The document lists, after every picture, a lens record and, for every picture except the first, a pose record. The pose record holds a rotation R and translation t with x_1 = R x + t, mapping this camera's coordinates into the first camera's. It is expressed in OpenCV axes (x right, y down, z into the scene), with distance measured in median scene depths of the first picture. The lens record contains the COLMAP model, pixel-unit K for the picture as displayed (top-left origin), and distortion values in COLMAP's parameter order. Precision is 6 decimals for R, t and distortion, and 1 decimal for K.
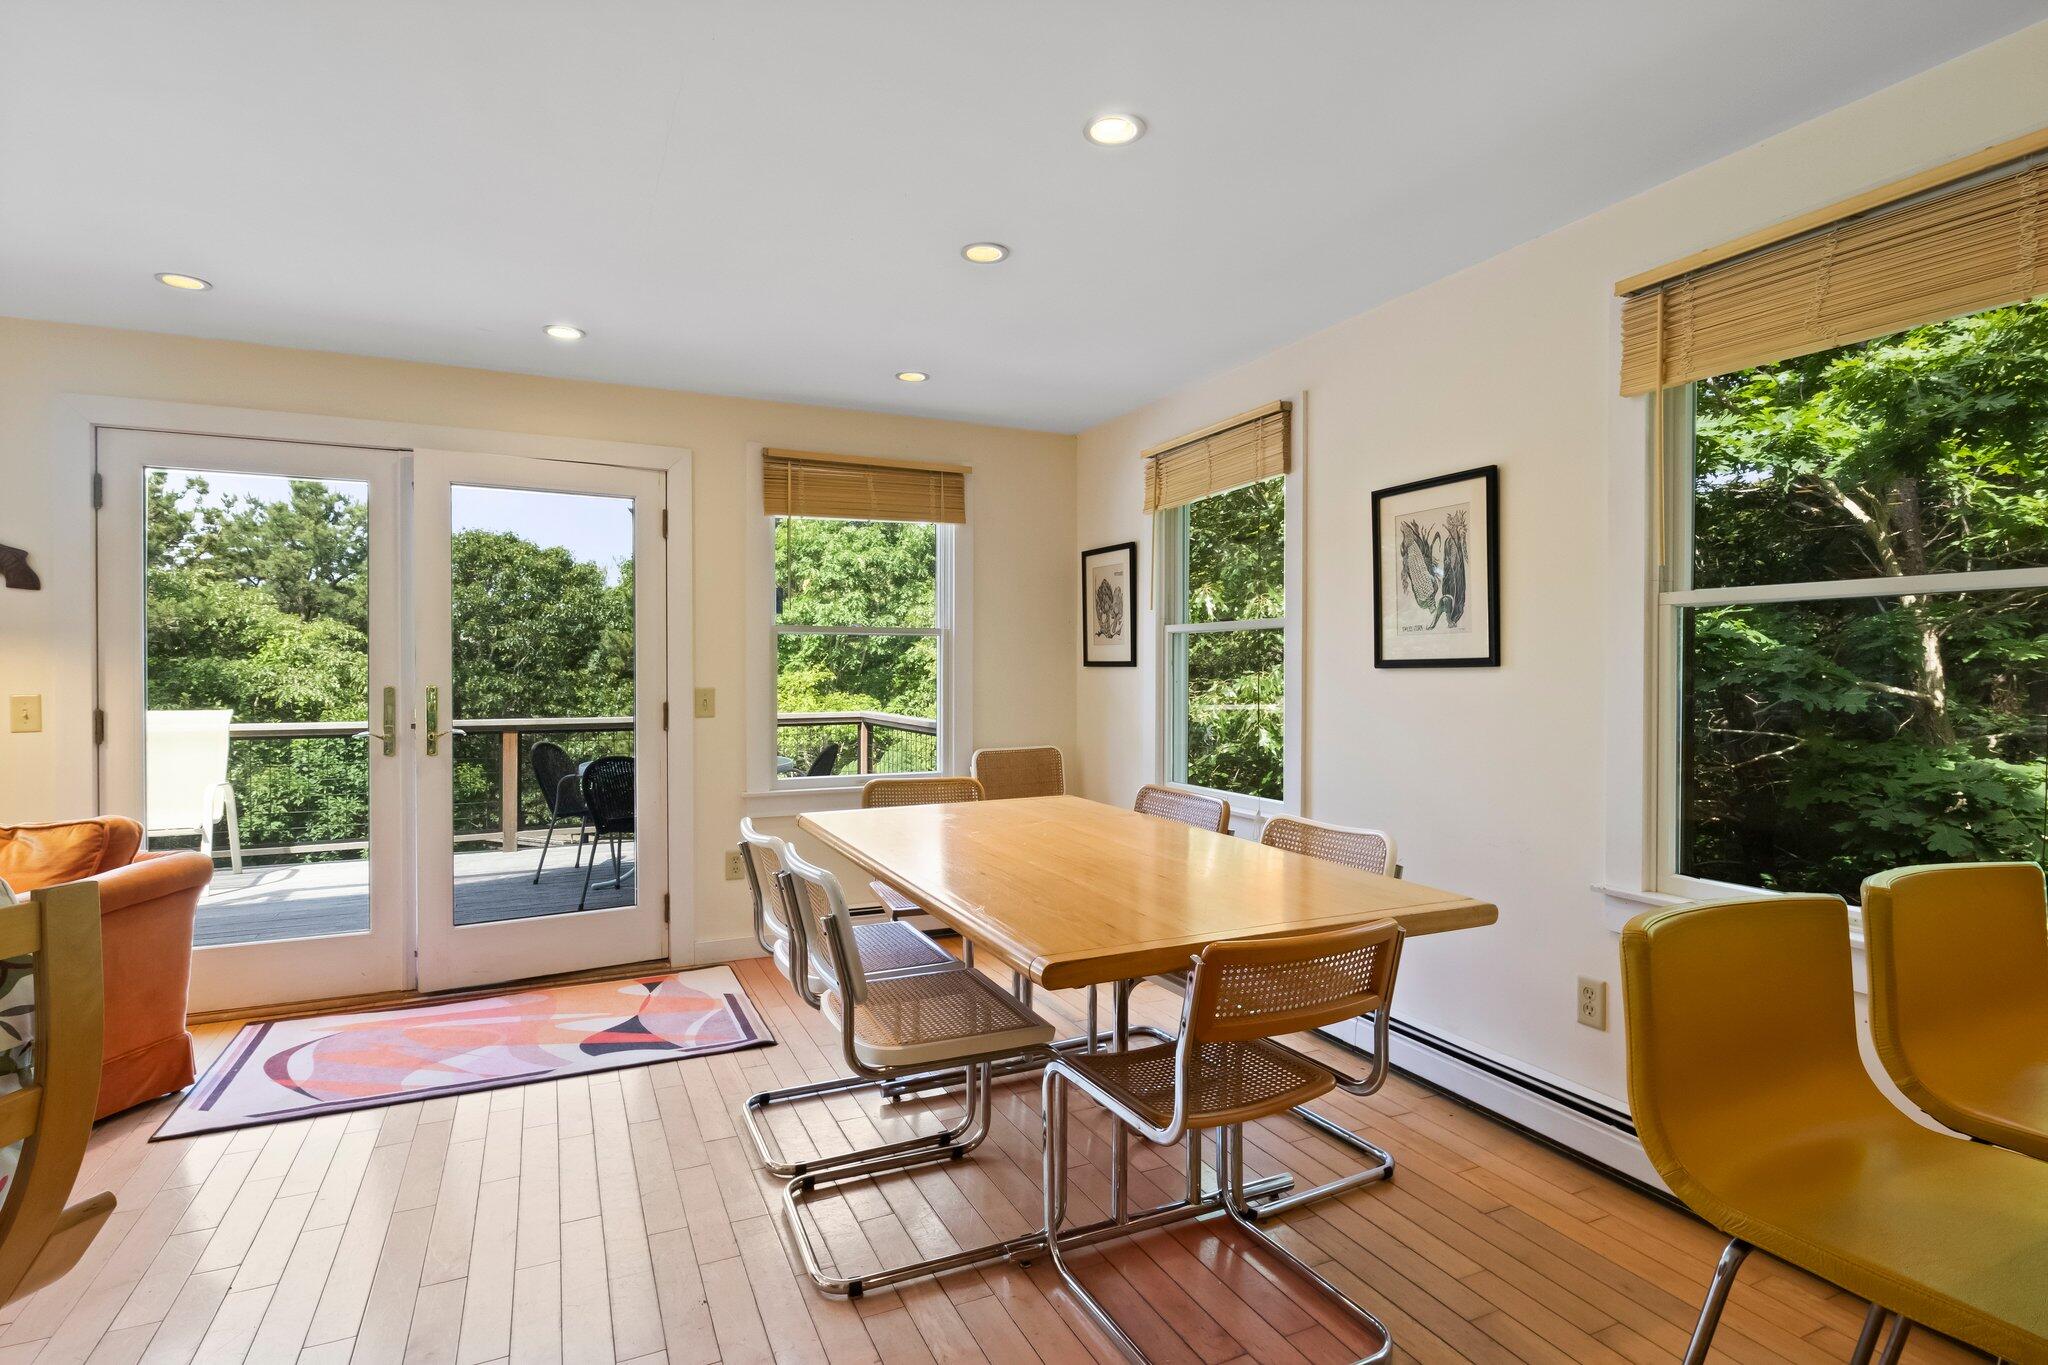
lens RADIAL K [[1021.9, 0, 1038.5], [0, 1021.9, 677.5], [0, 0, 1]] dist [-0.005335, -0.000791]
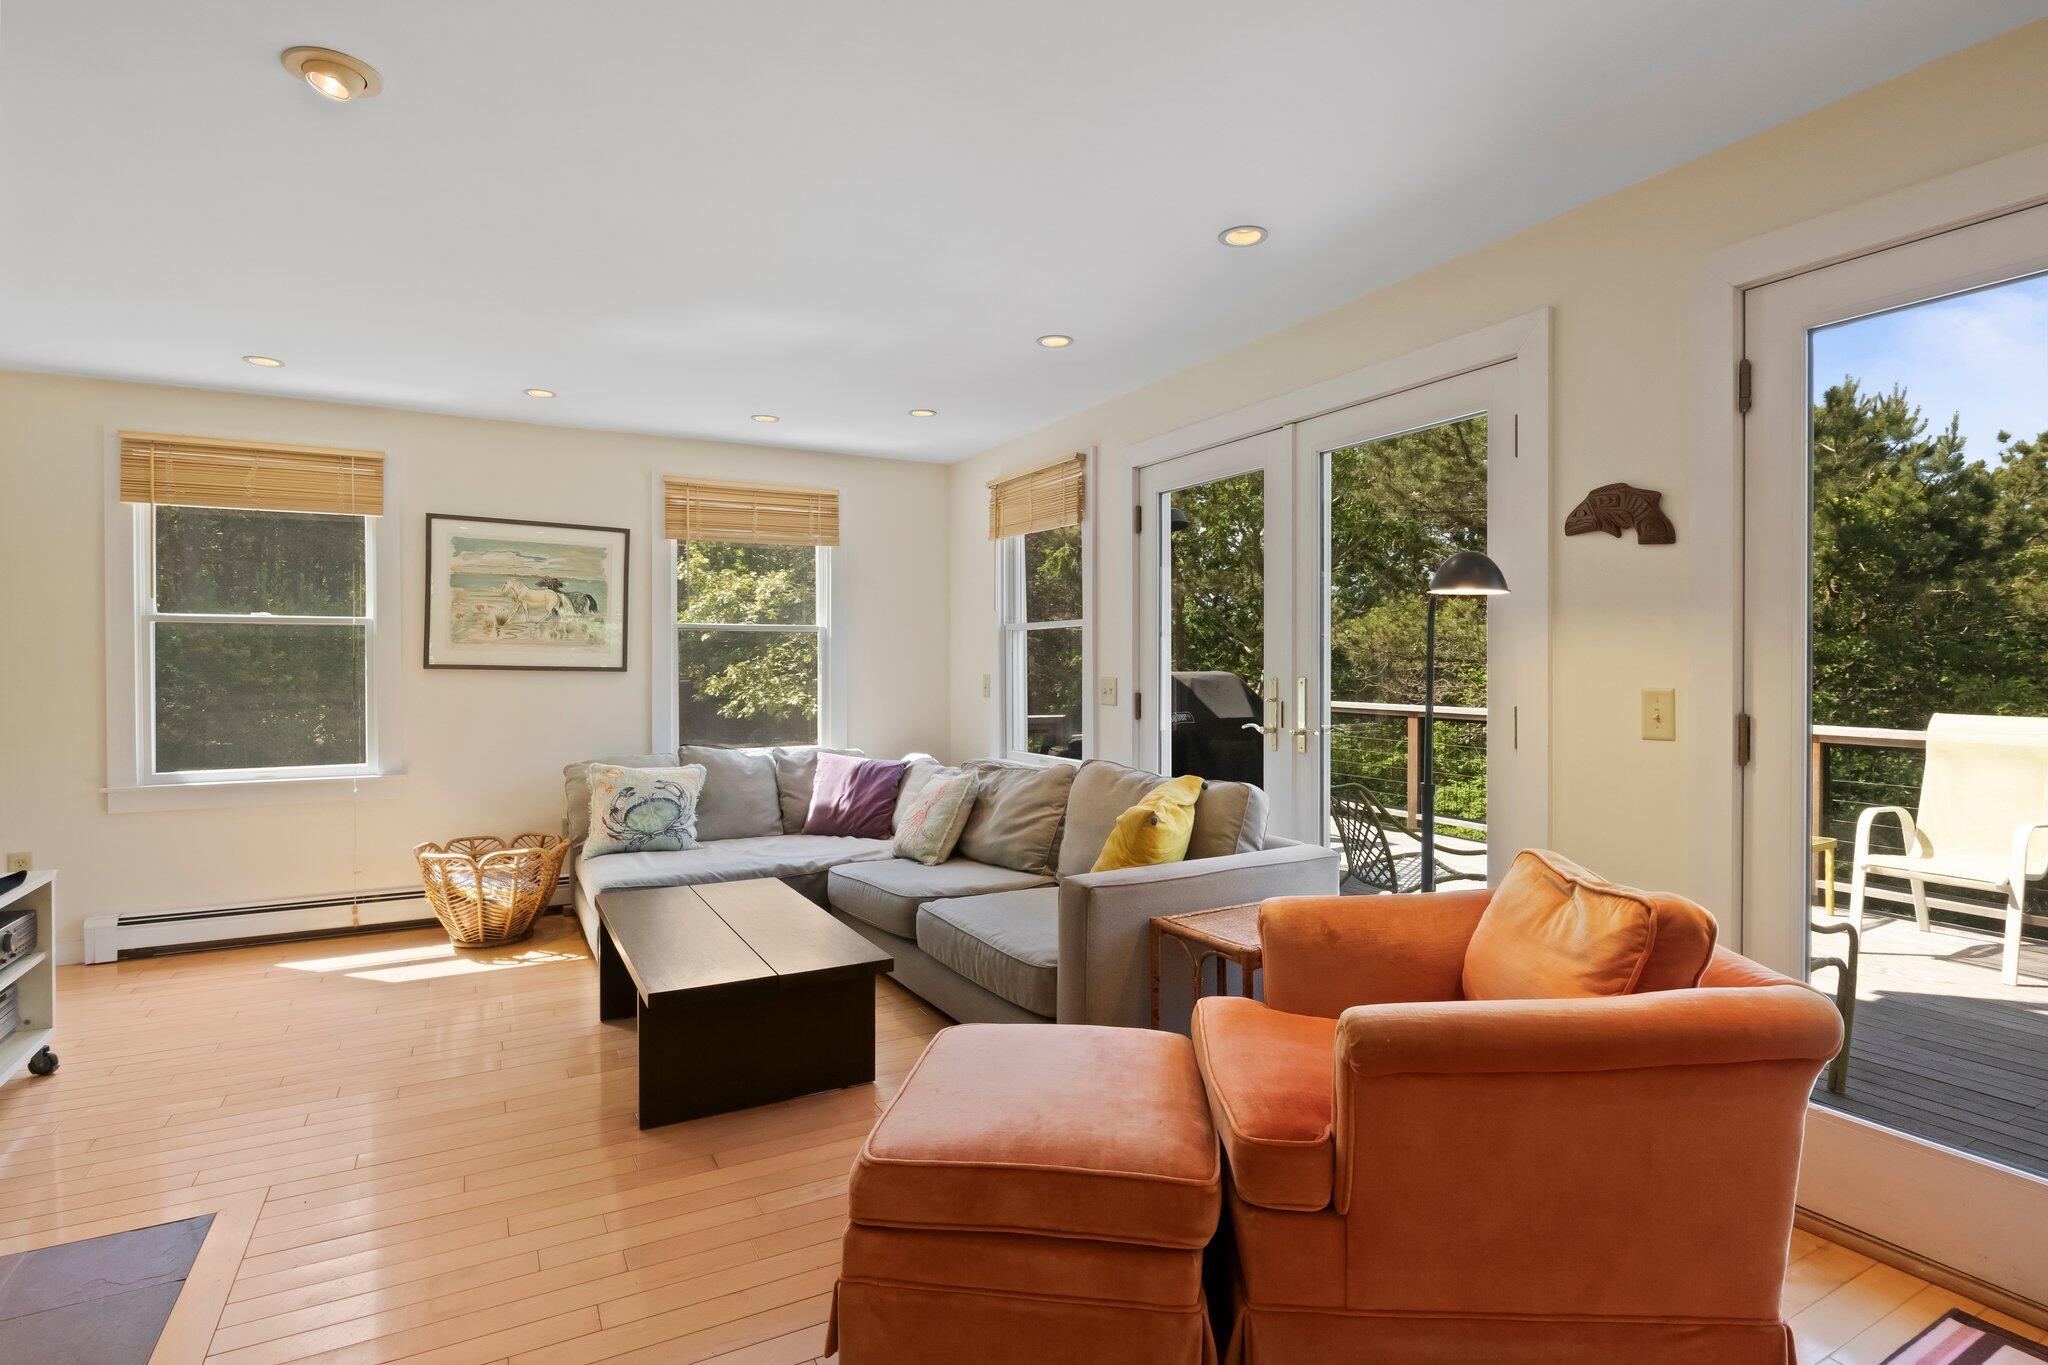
lens RADIAL K [[1021.9, 0, 1038.5], [0, 1021.9, 677.5], [0, 0, 1]] dist [-0.005335, -0.000791]
pose [[0.063835, 0.008169, -0.997927, -0.227454], [-0.005714, 0.999953, 0.007820, 0.004469], [0.997944, 0.005203, 0.063878, 0.393708]]
